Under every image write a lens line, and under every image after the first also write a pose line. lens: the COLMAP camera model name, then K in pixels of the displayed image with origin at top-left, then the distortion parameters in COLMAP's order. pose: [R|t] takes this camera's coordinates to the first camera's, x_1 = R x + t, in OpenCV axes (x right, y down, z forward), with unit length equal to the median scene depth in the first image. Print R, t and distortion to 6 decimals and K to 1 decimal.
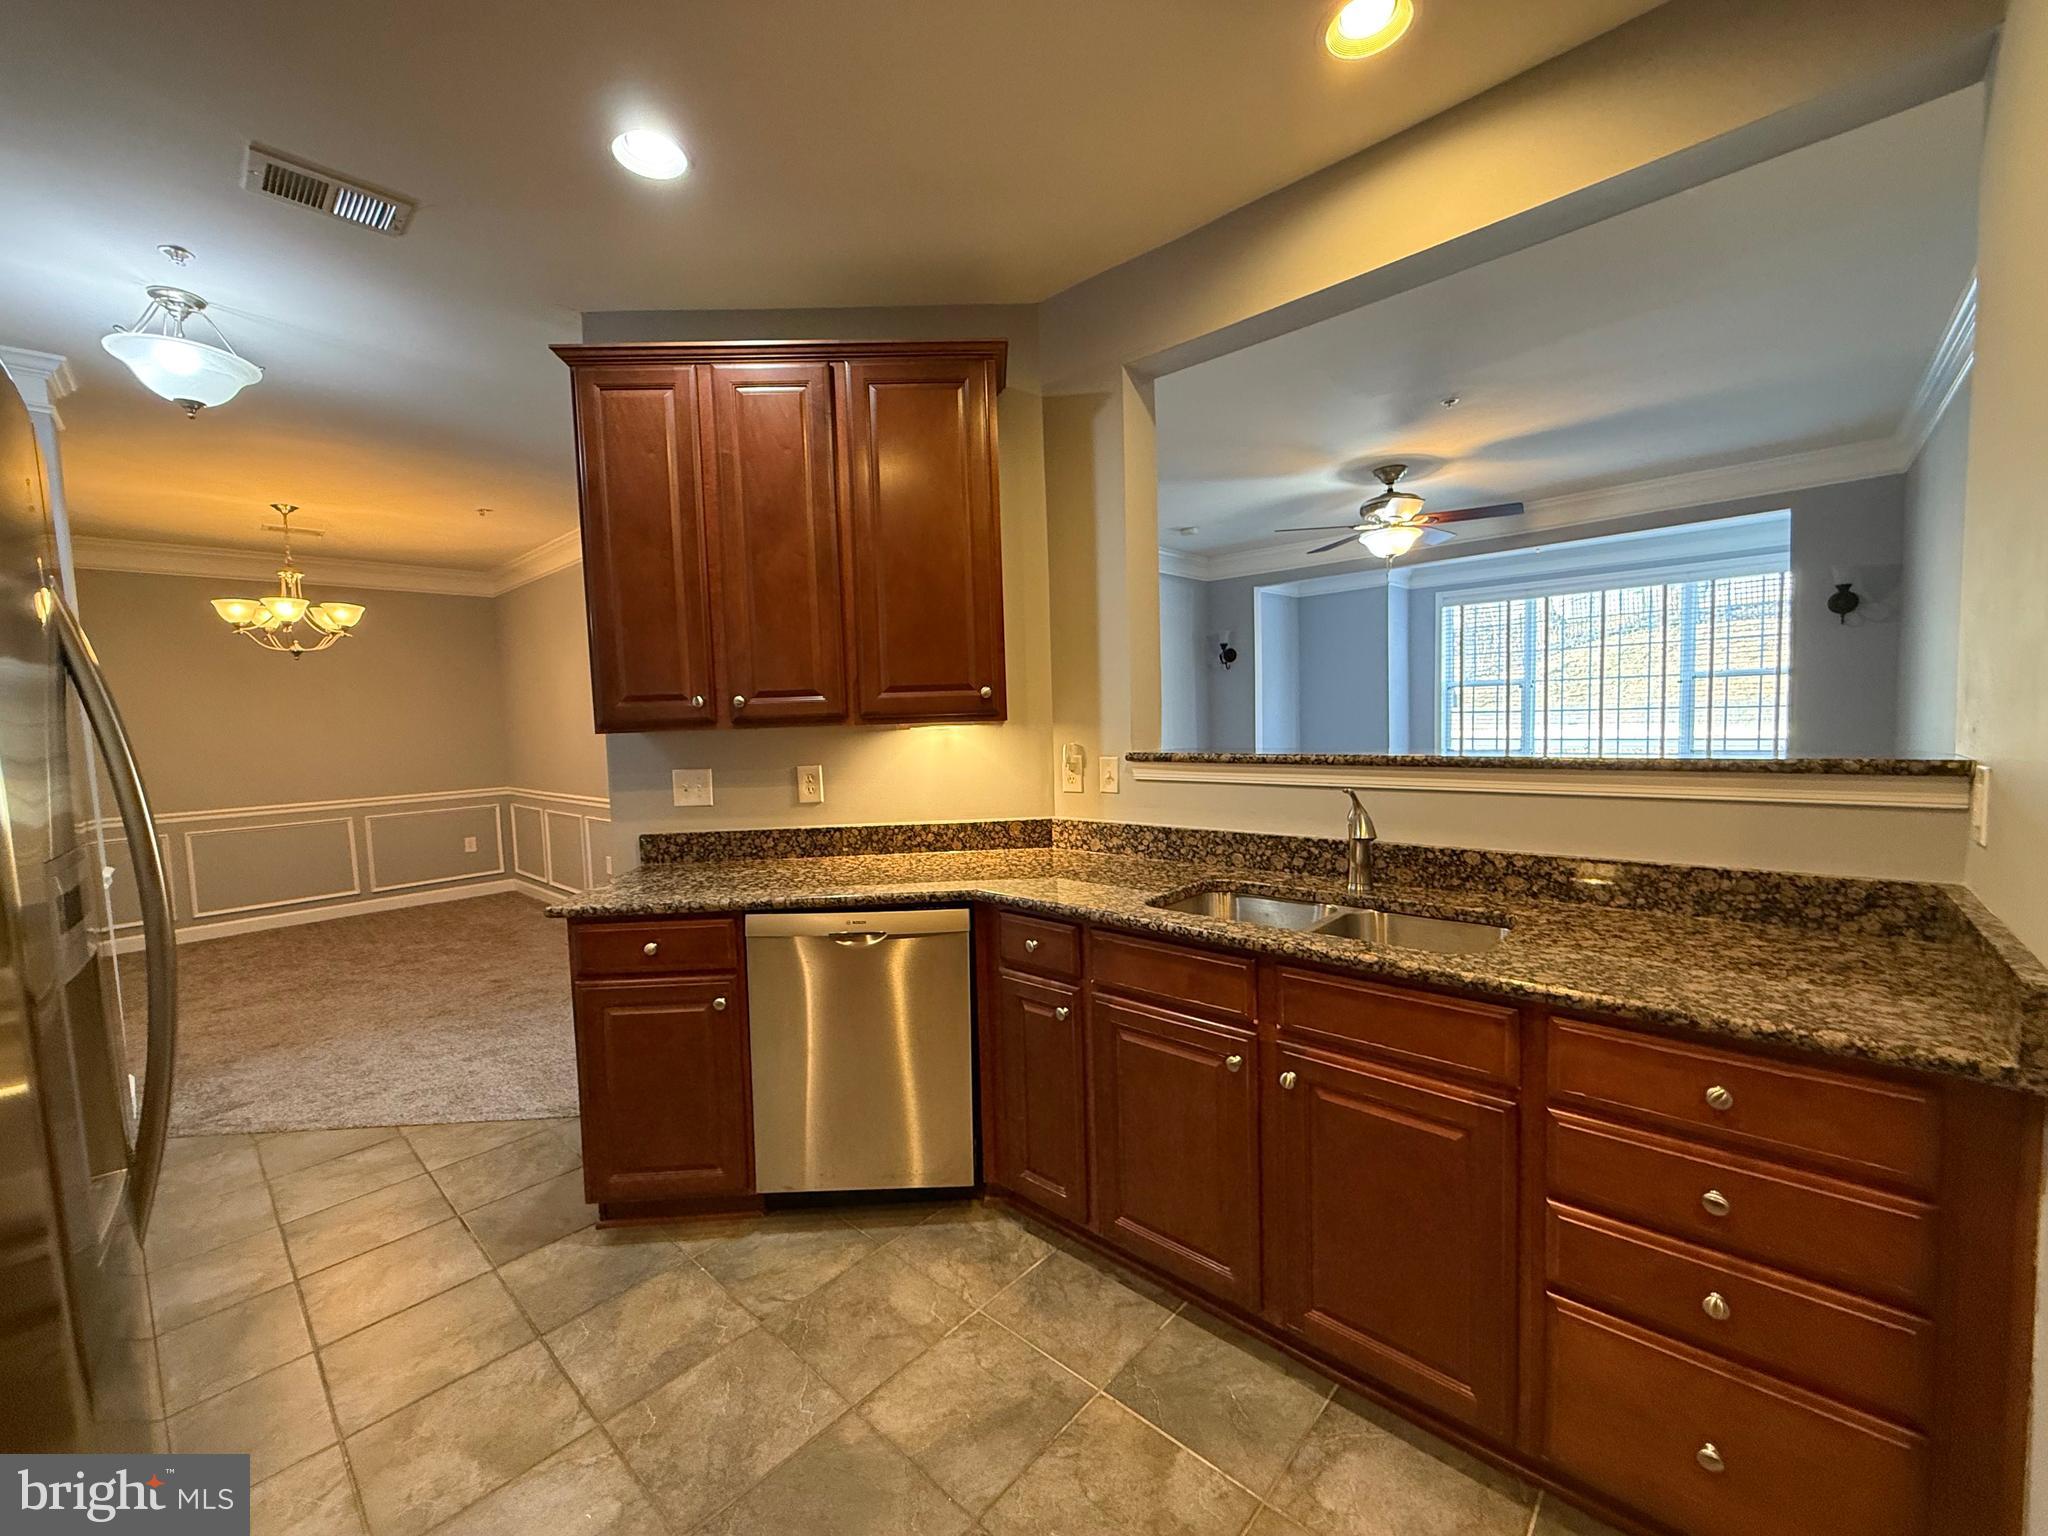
lens RADIAL K [[815.4, 0, 1028.4], [0, 815.4, 772.8], [0, 0, 1]] dist [-0.002764, 0.000125]
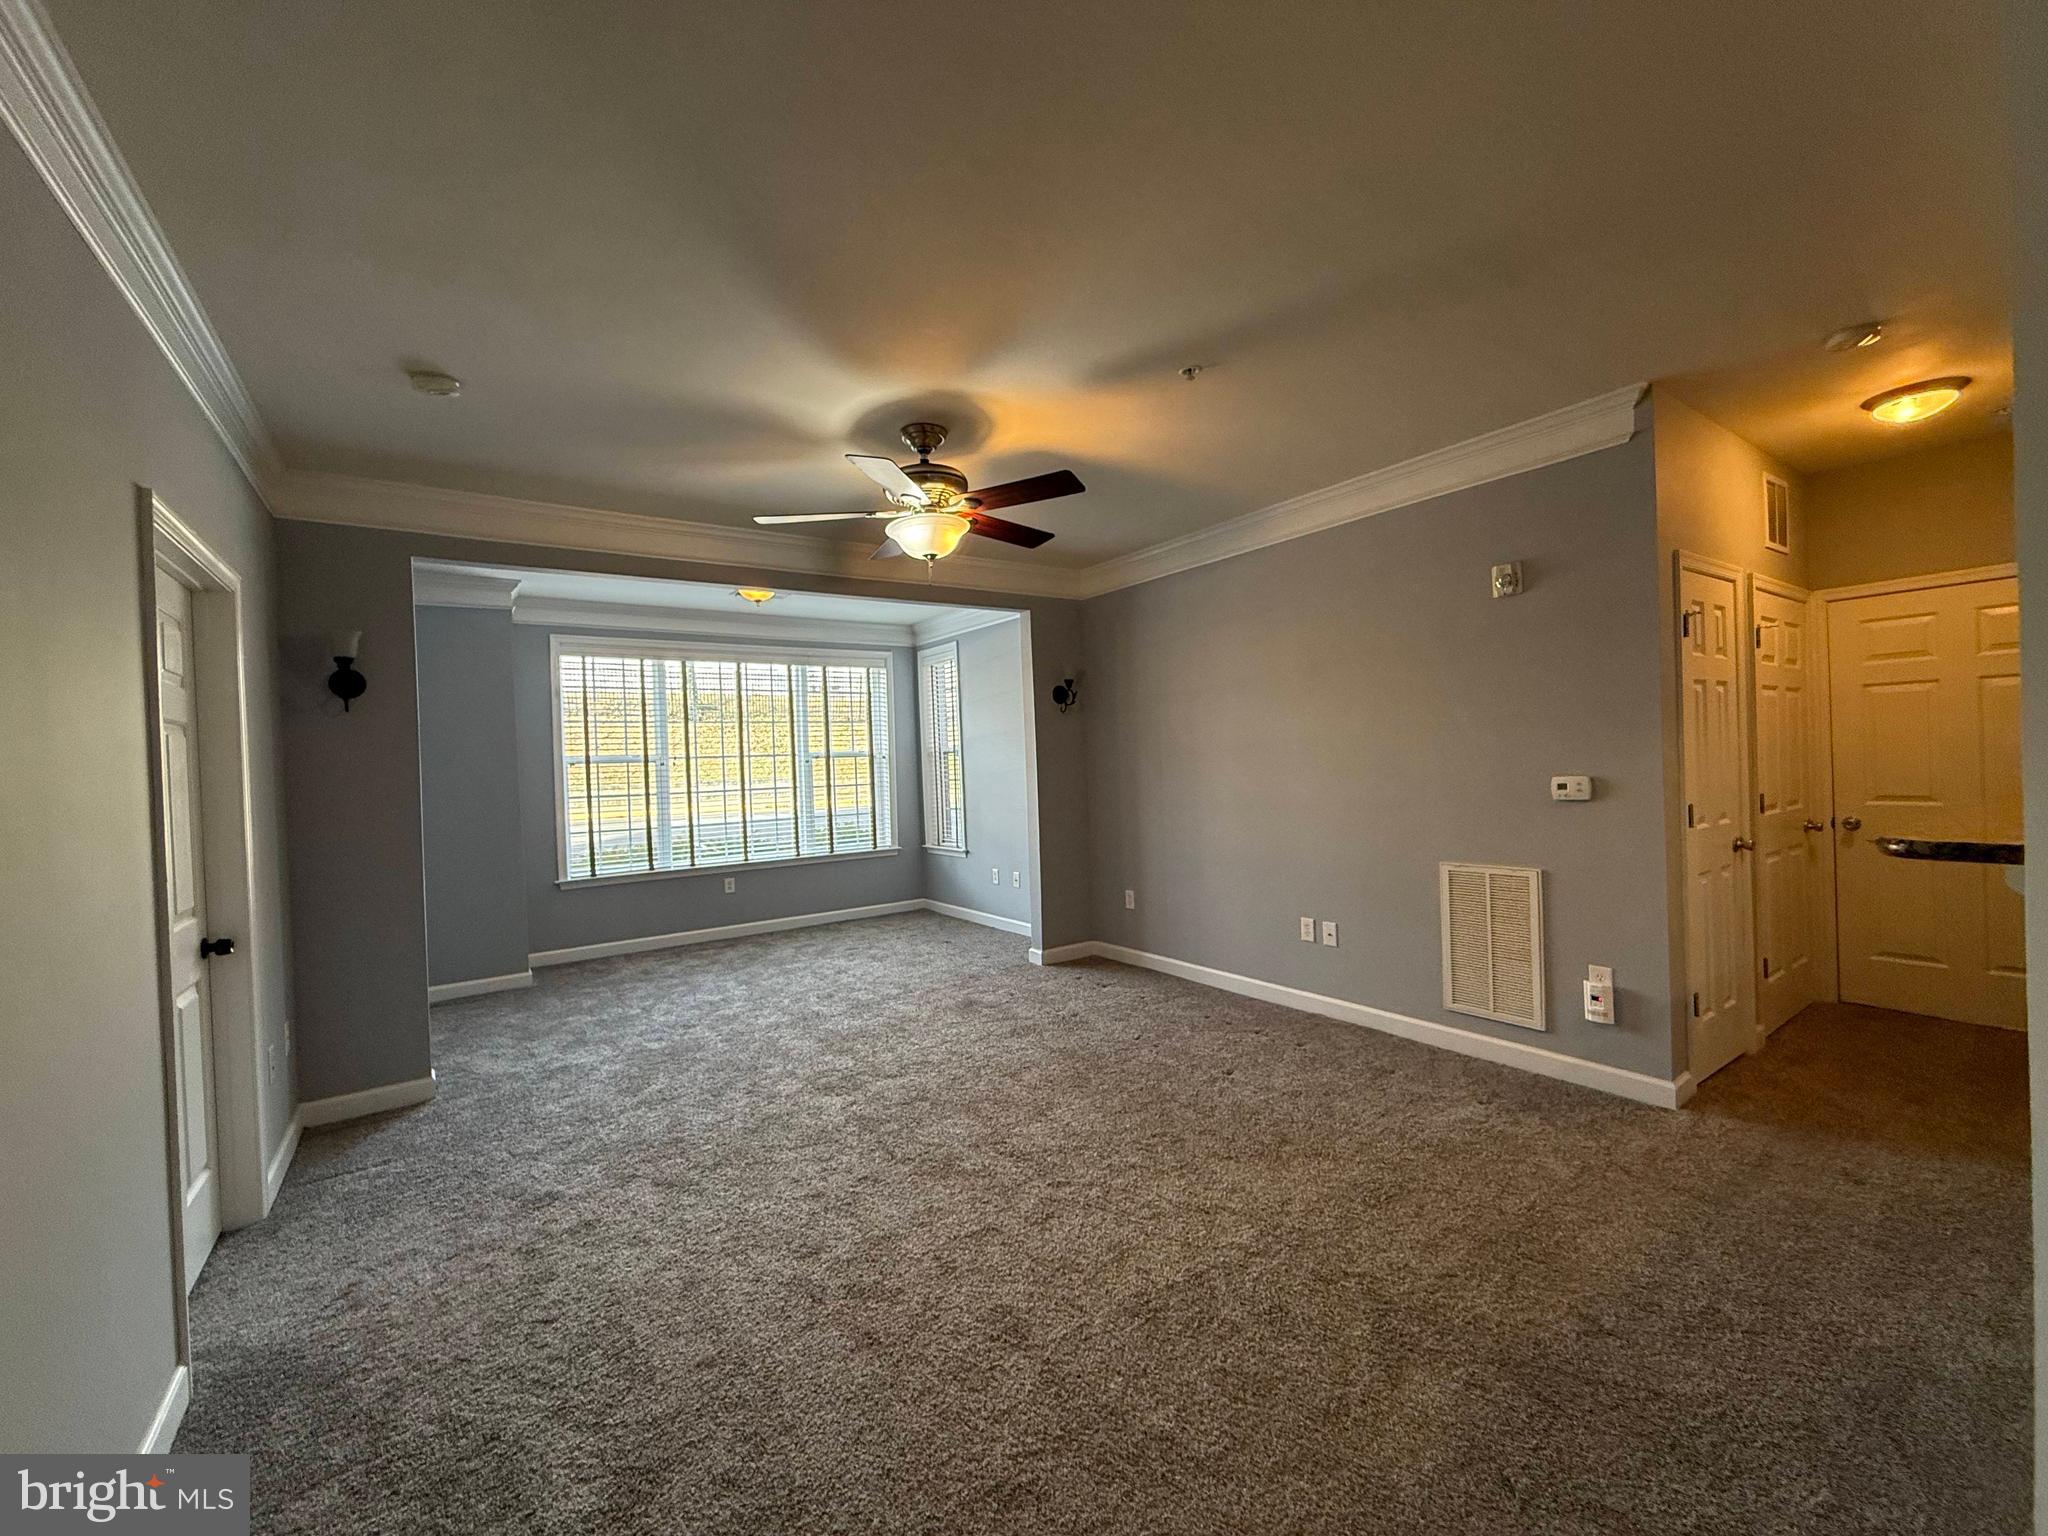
lens RADIAL K [[815.4, 0, 1026.4], [0, 815.4, 770.0], [0, 0, 1]] dist [-0.002764, 0.000125]
pose [[0.211374, 0.014290, 0.977301, -0.369339], [0.099806, 0.994351, -0.036126, -0.109503], [-0.972296, 0.105177, 0.208754, 1.498724]]
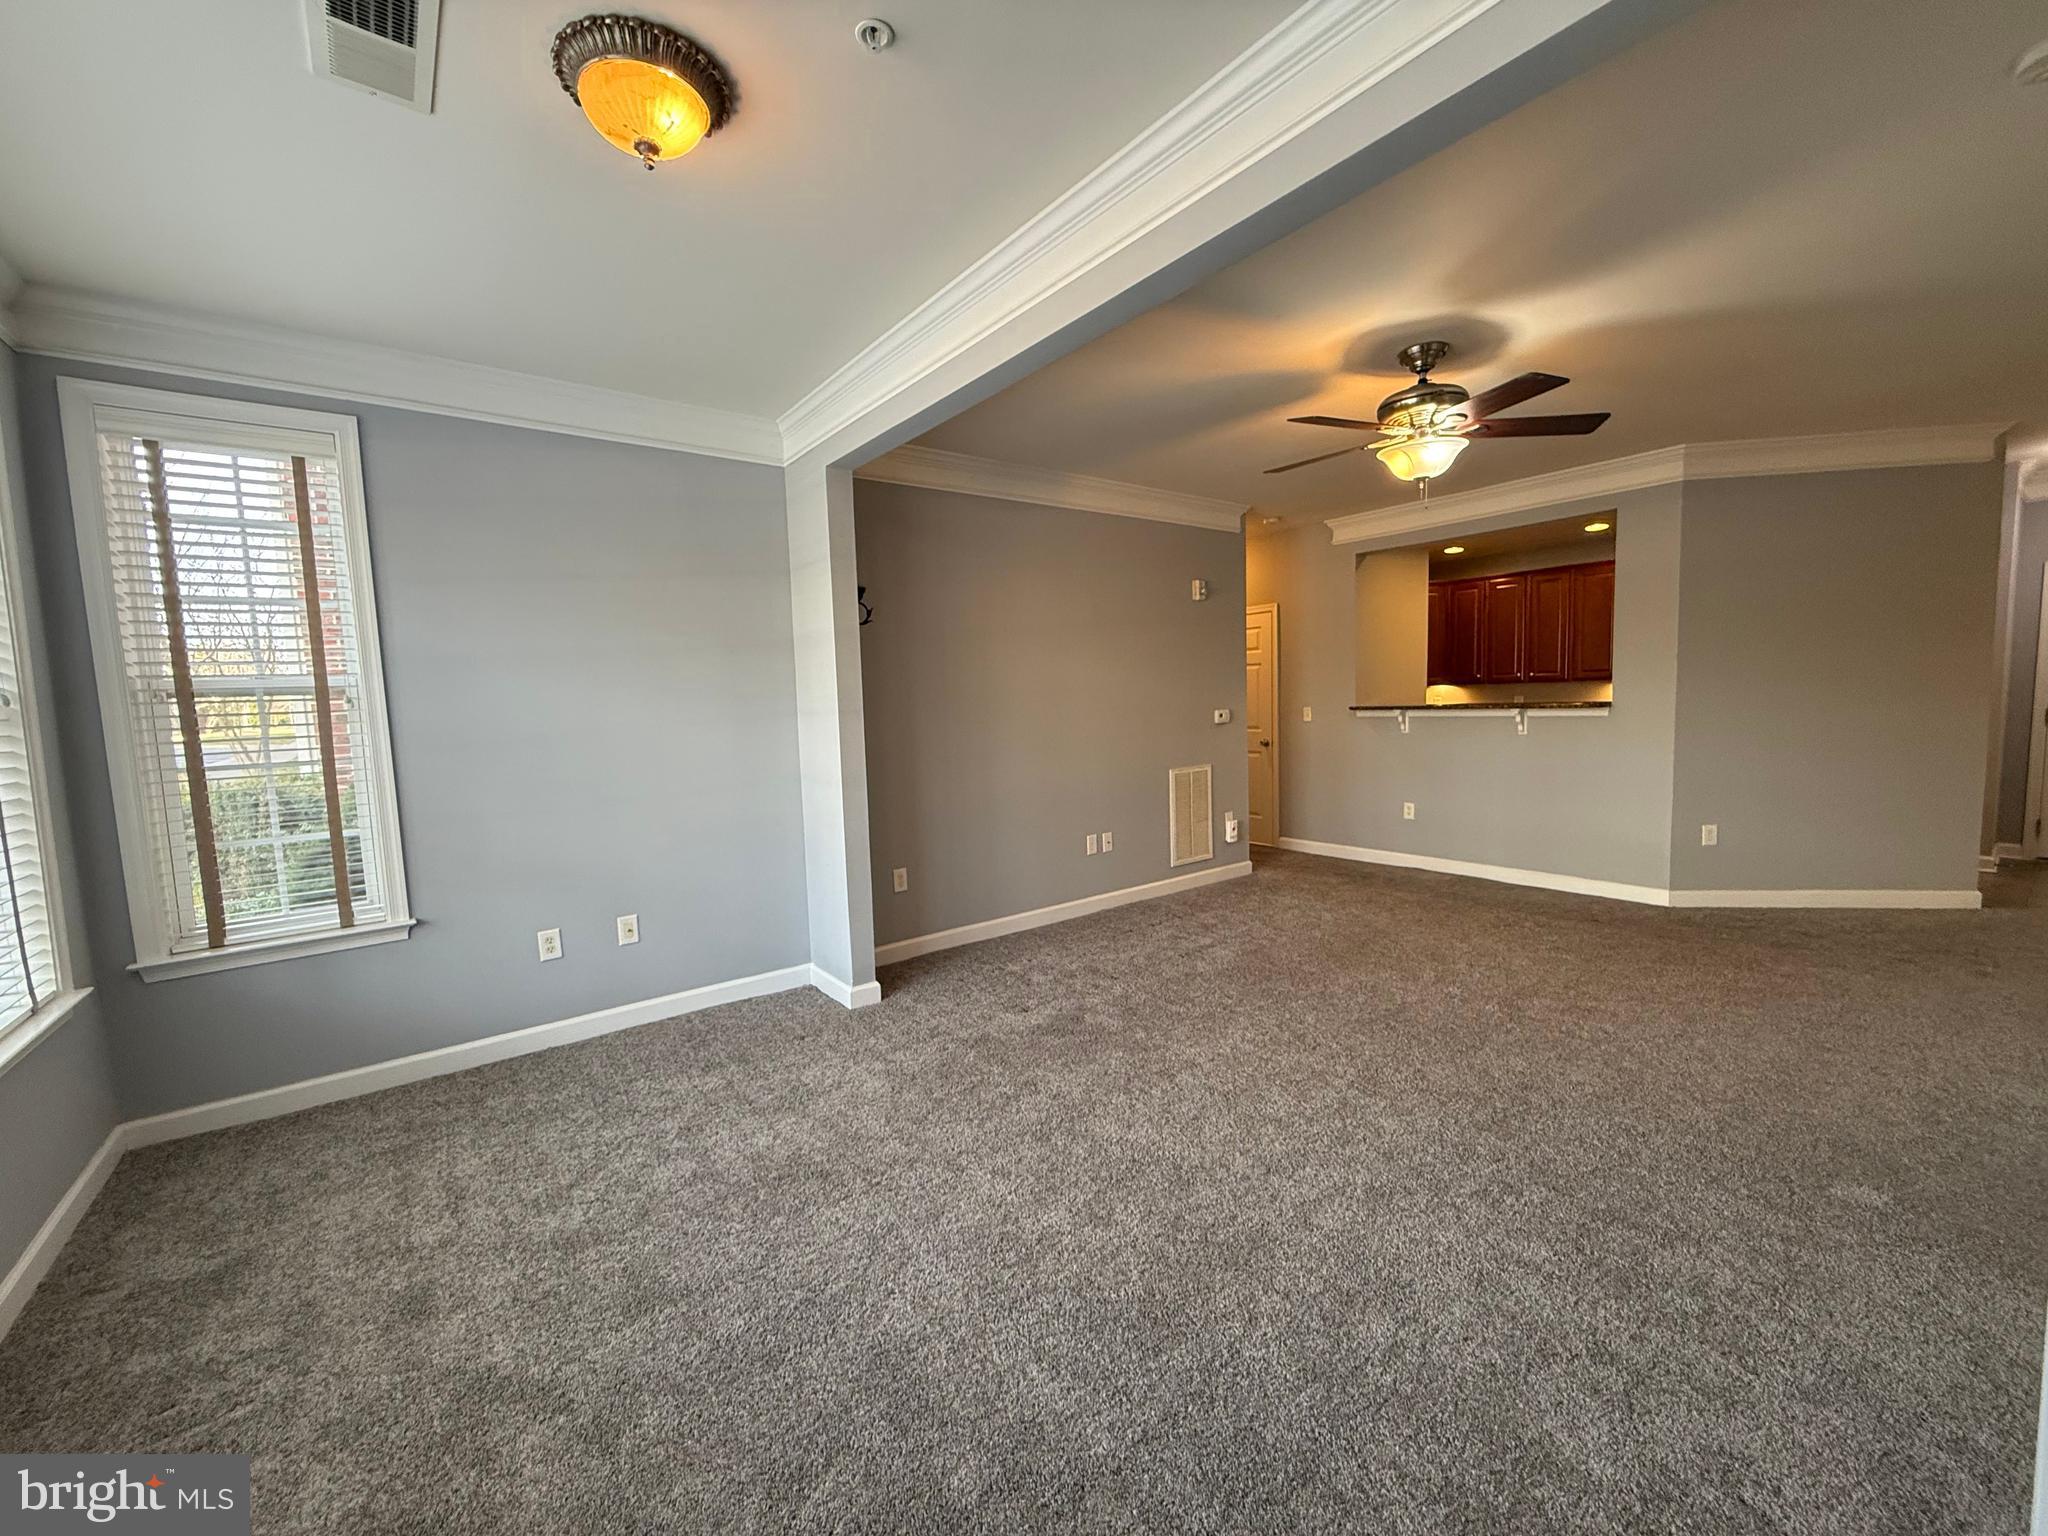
lens RADIAL K [[815.4, 0, 1015.3], [0, 815.4, 771.5], [0, 0, 1]] dist [-0.002764, 0.000125]
pose [[-0.980588, 0.047837, 0.190156, 1.216482], [0.078527, 0.984425, 0.157295, -0.296696], [-0.179669, 0.169174, -0.969071, 3.297334]]
